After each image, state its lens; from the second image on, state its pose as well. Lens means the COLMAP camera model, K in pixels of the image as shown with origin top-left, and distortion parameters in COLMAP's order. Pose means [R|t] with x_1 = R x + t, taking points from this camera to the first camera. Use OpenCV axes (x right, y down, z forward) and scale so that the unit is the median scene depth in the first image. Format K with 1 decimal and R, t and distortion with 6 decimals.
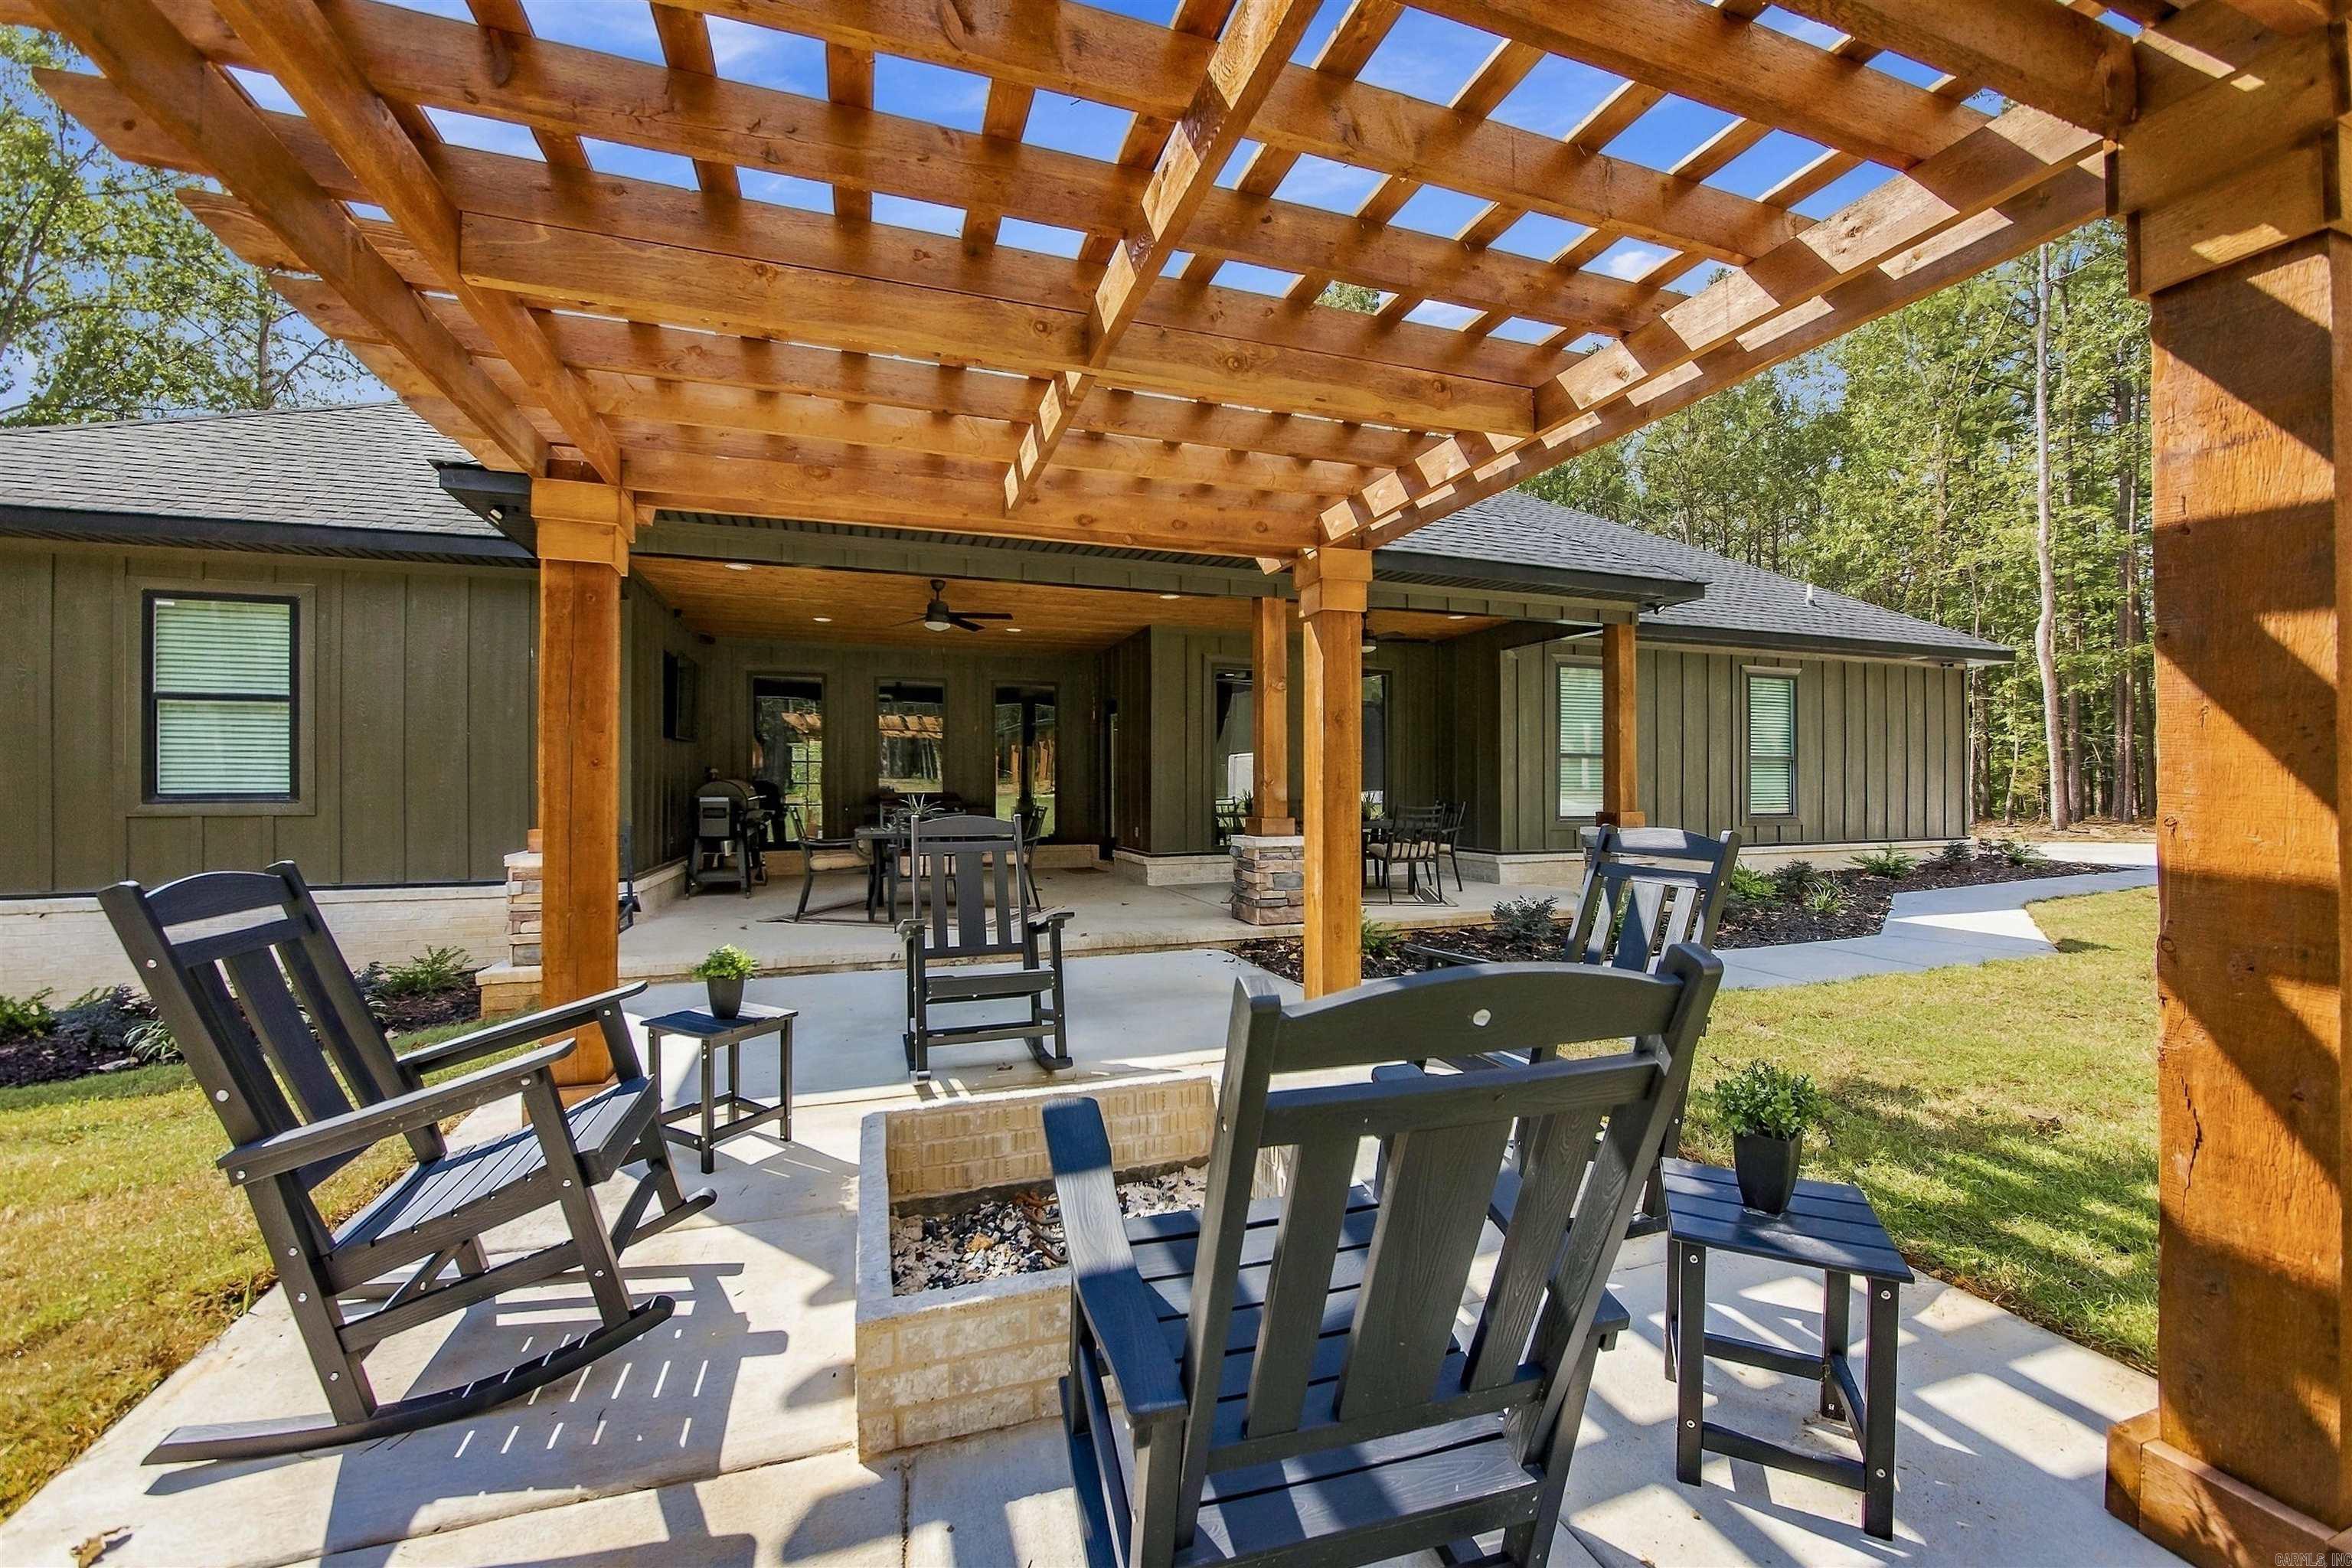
lens RADIAL K [[867.1, 0, 1176.0], [0, 867.1, 784.0], [0, 0, 1]] dist [-0.000491, -0.000261]
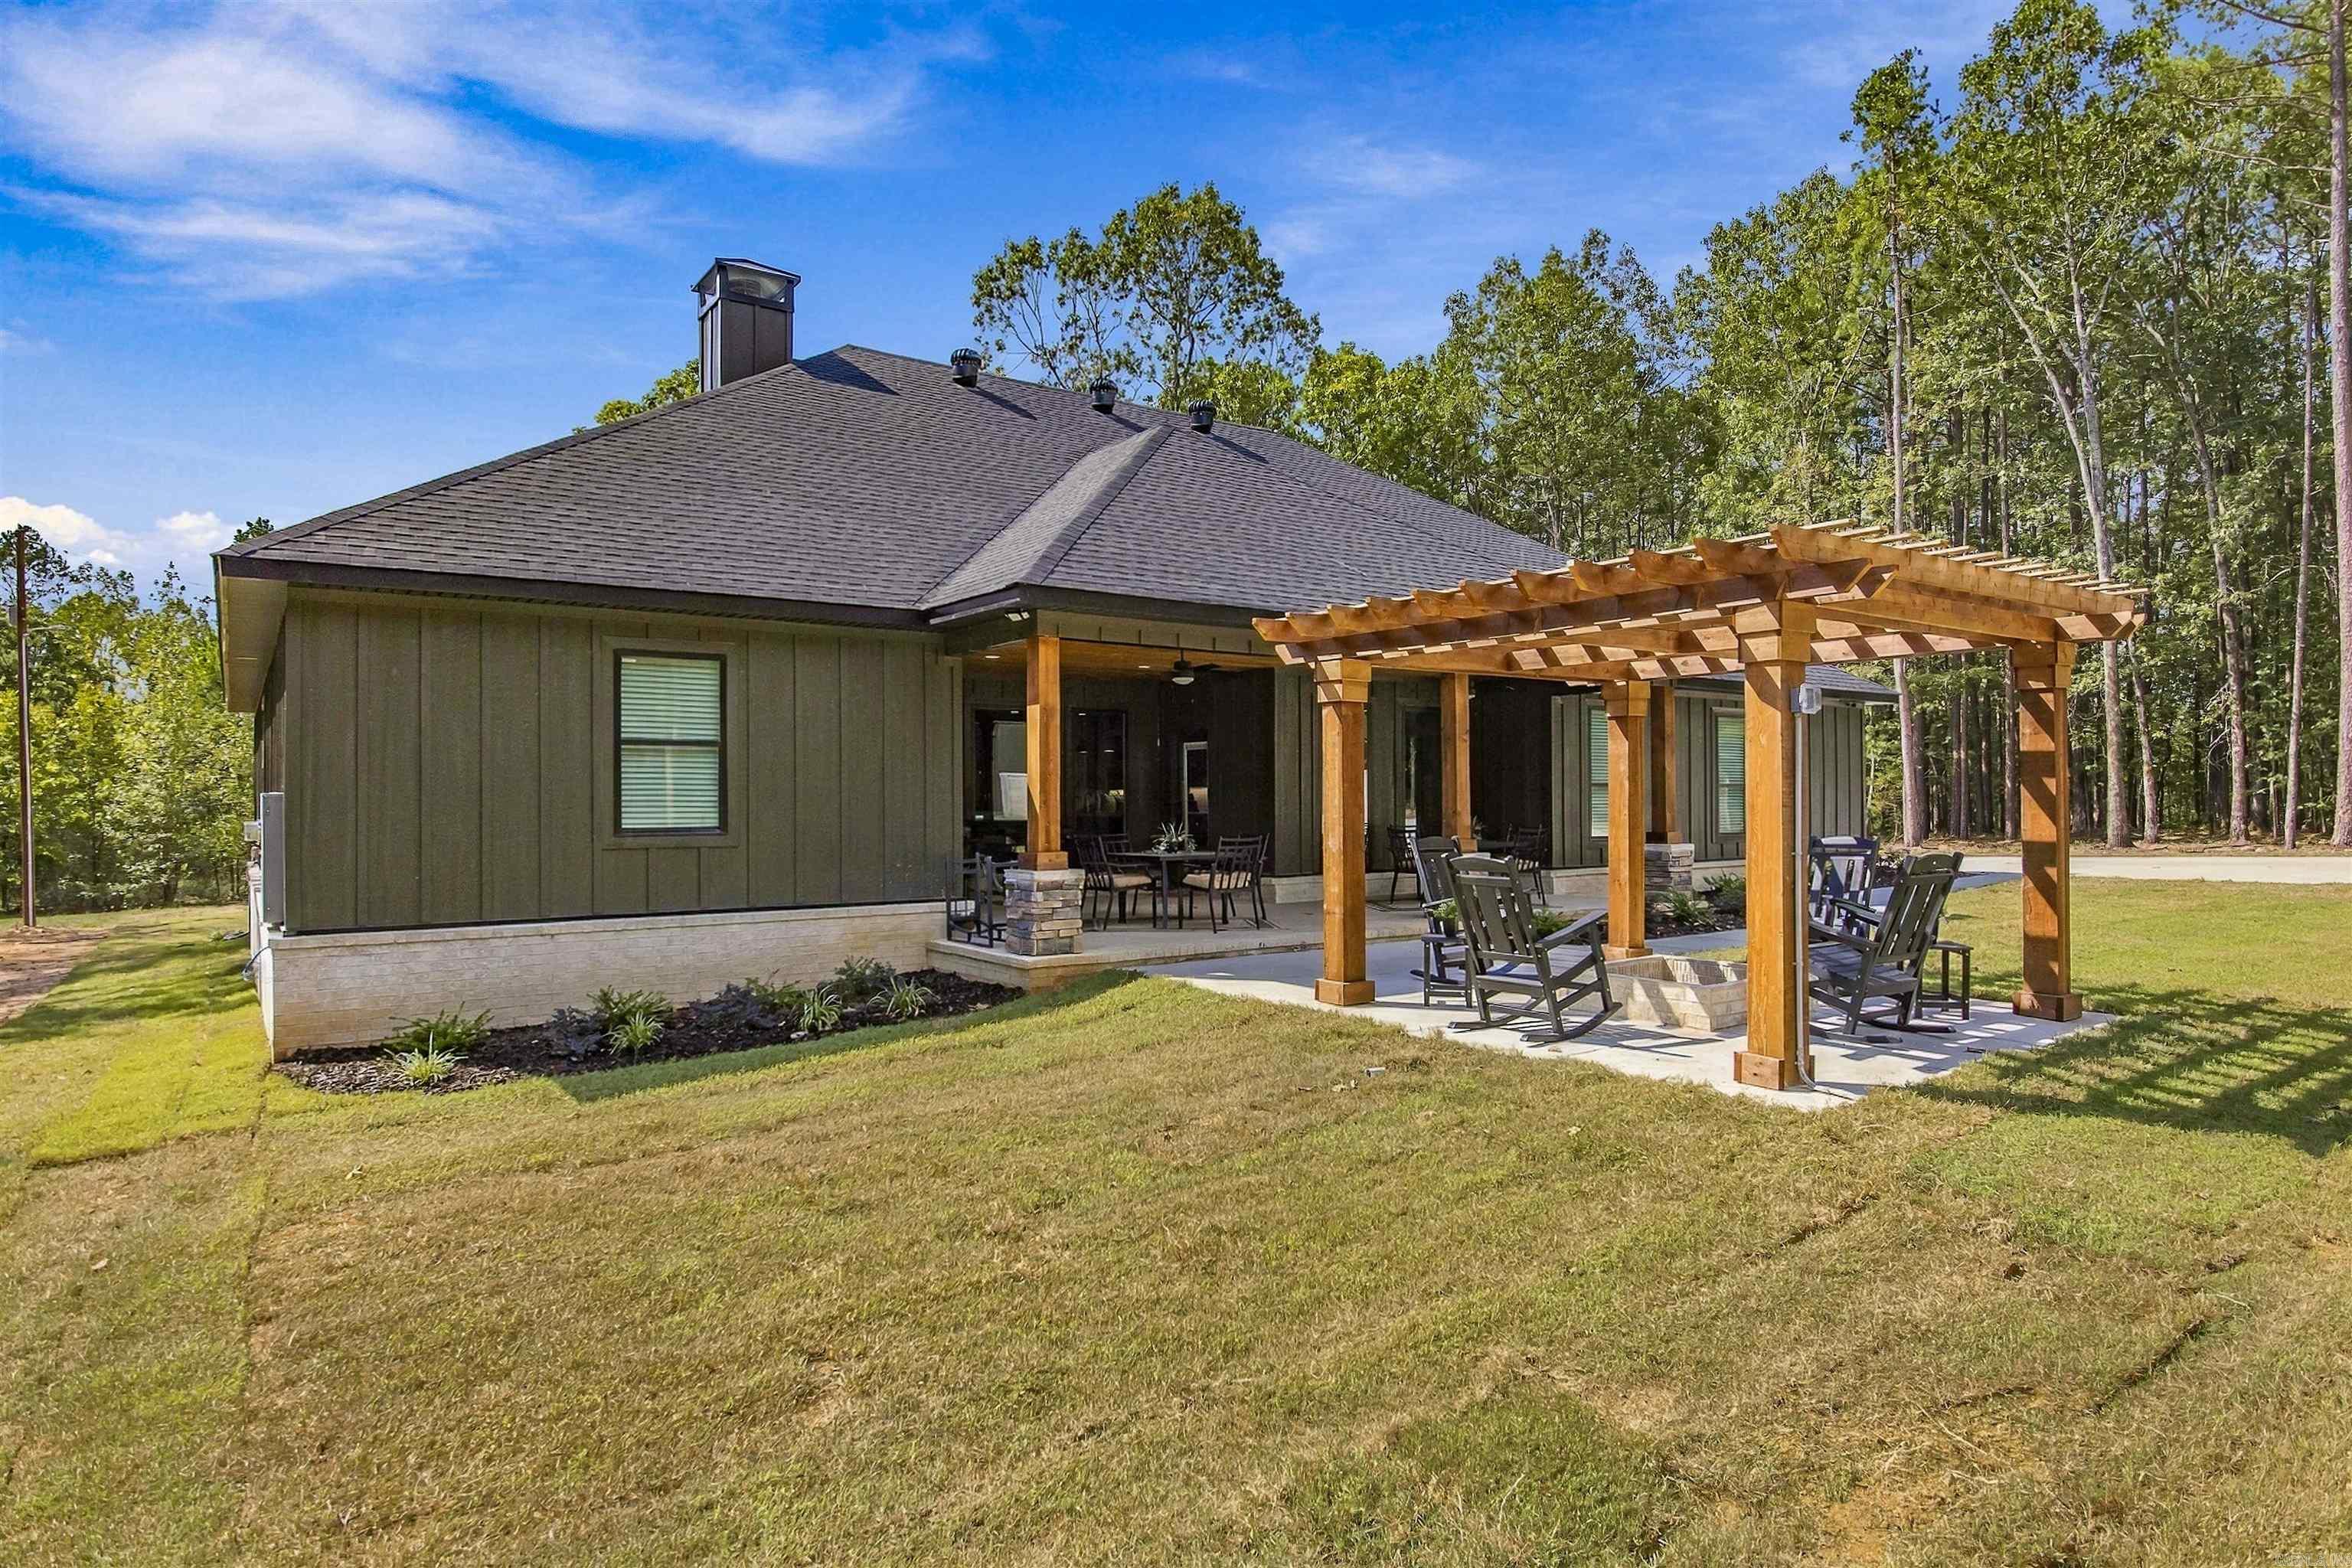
lens RADIAL K [[1274.7, 0, 1167.7], [0, 1274.7, 792.8], [0, 0, 1]] dist [0.000977, 0.000507]
pose [[0.960274, -0.002991, 0.279042, -0.934840], [0.004578, 0.999977, -0.005037, -0.024075], [-0.279021, 0.006114, 0.960266, -0.772933]]
